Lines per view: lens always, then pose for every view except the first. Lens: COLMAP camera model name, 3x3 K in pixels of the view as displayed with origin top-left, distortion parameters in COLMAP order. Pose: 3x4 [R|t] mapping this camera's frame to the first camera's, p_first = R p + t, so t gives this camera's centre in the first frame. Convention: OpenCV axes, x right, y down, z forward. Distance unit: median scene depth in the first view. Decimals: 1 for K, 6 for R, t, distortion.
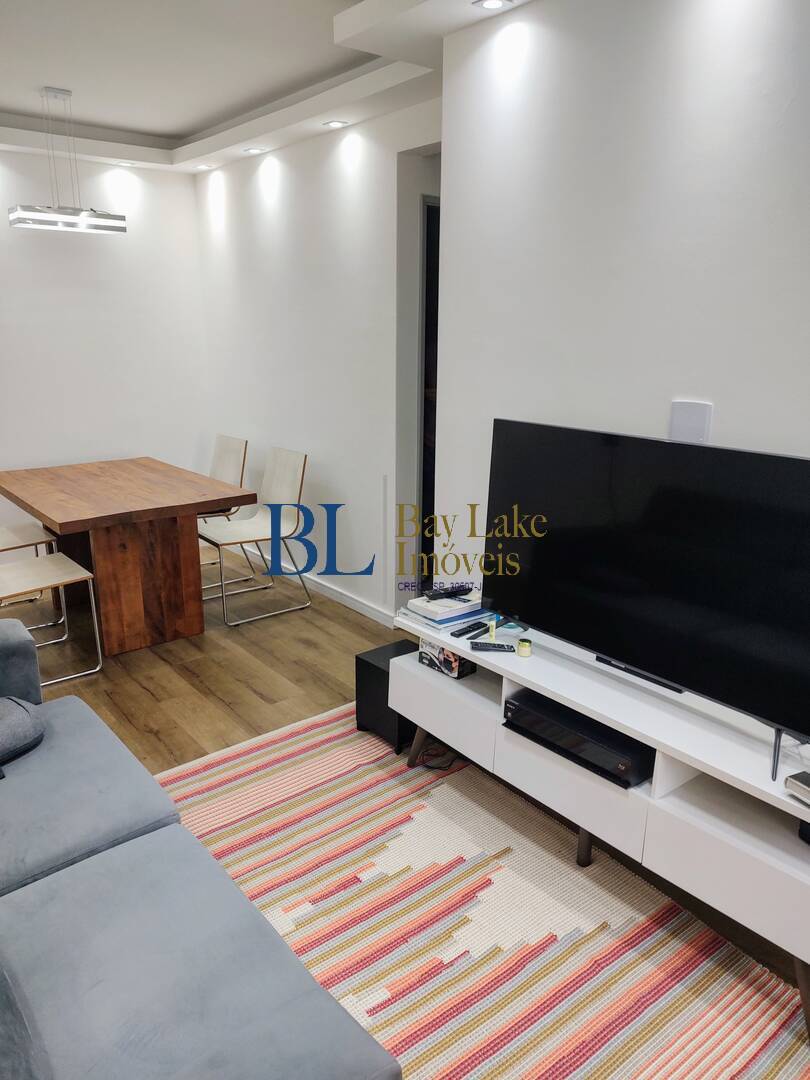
lens RADIAL K [[767.1, 0, 402.3], [0, 767.1, 535.4], [0, 0, 1]] dist [0.036263, -0.033320]
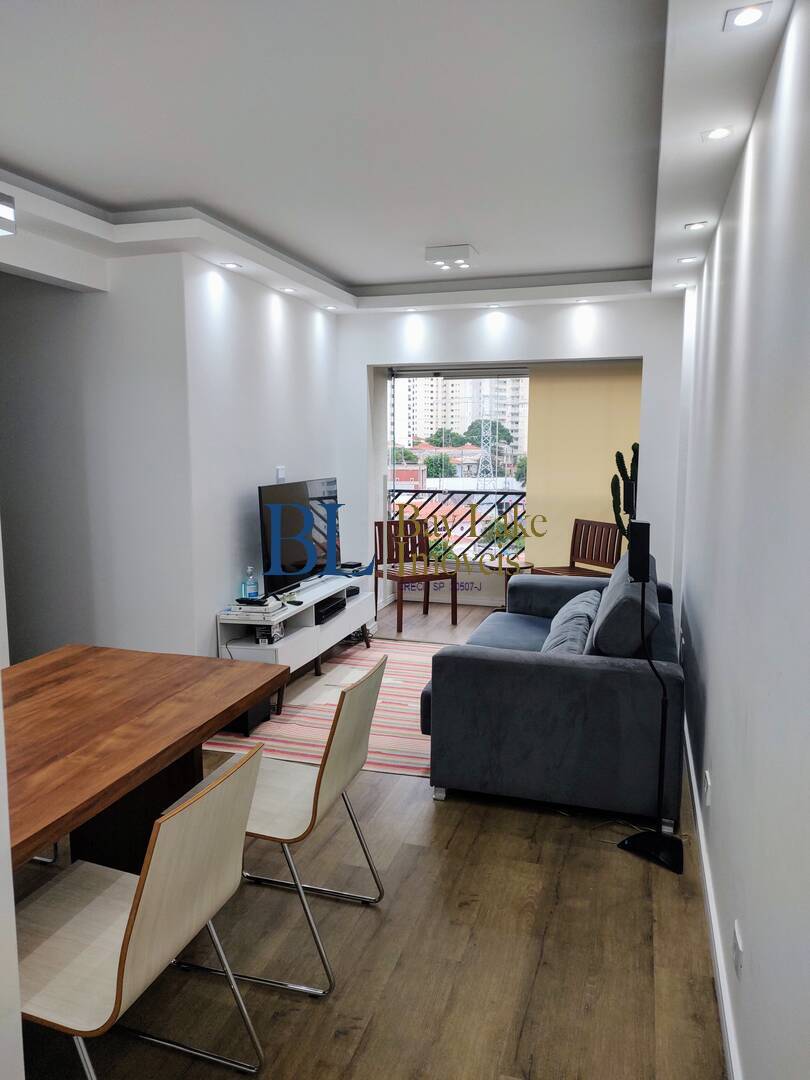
lens RADIAL K [[767.1, 0, 403.6], [0, 767.1, 537.6], [0, 0, 1]] dist [0.036263, -0.033320]
pose [[-0.558530, -0.117470, 0.821124, -1.161201], [0.207183, 0.938789, 0.275229, -0.347881], [-0.803194, 0.323847, -0.500003, 1.245449]]
